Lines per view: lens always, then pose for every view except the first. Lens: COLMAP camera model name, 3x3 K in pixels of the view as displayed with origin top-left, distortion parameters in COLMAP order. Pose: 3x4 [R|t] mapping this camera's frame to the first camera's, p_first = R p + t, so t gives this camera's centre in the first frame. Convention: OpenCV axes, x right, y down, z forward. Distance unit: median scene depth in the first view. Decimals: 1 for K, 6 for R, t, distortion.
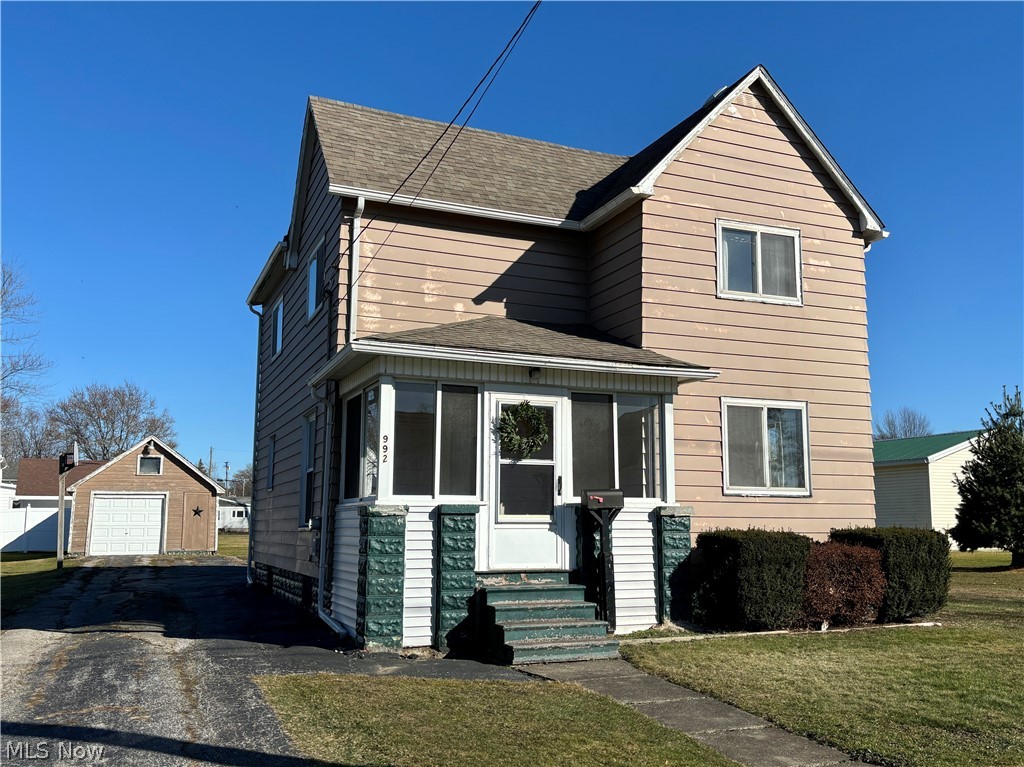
lens RADIAL K [[938.3, 0, 533.7], [0, 938.3, 387.2], [0, 0, 1]] dist [0.077586, -0.324066]
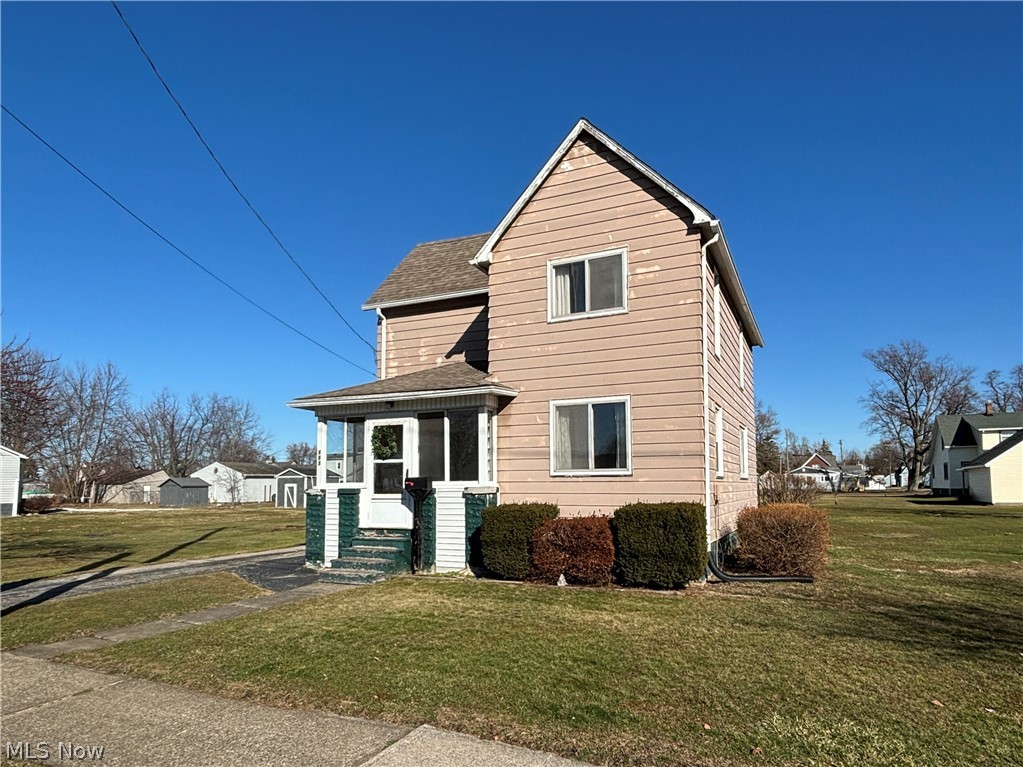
lens RADIAL K [[643.5, 0, 509.1], [0, 643.5, 438.7], [0, 0, 1]] dist [0.003791, 0.001430]
pose [[0.662695, -0.061629, -0.746349, 0.881856], [0.117435, 0.992830, 0.022291, 0.038442], [0.739624, -0.102420, 0.665181, 0.396424]]
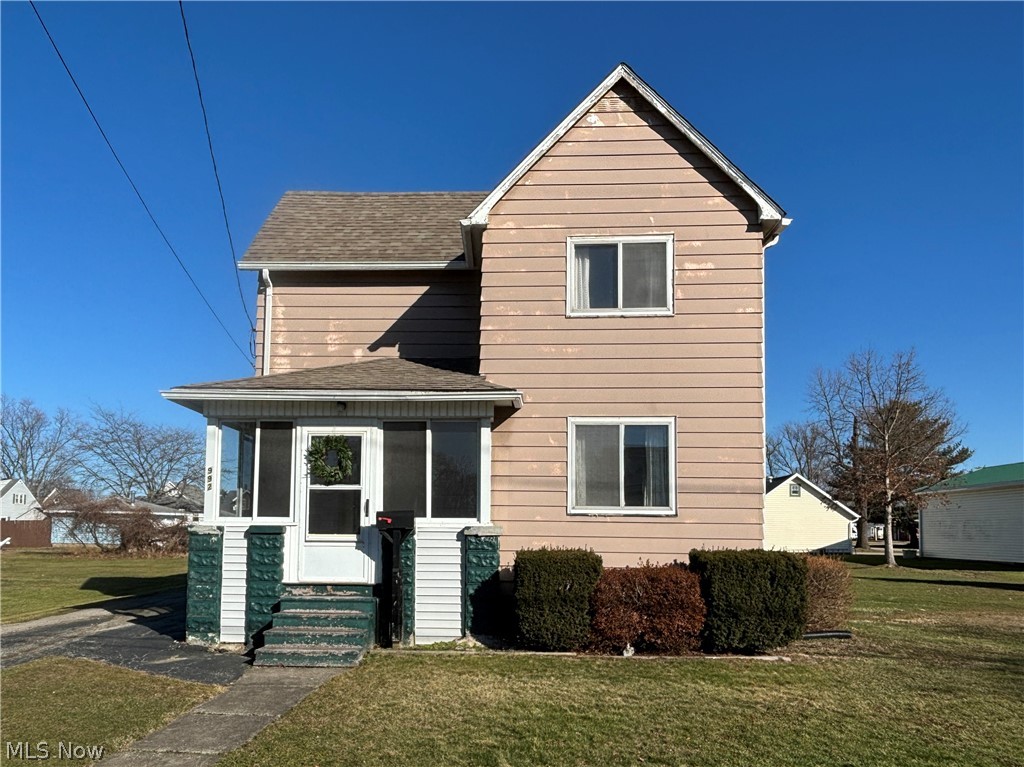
lens RADIAL K [[742.0, 0, 468.3], [0, 742.0, 482.9], [0, 0, 1]] dist [0.005225, 0.000391]
pose [[0.895650, -0.022243, -0.444203, 0.489001], [0.057030, 0.996248, 0.065103, 0.024289], [0.441088, -0.083642, 0.893558, 0.261966]]
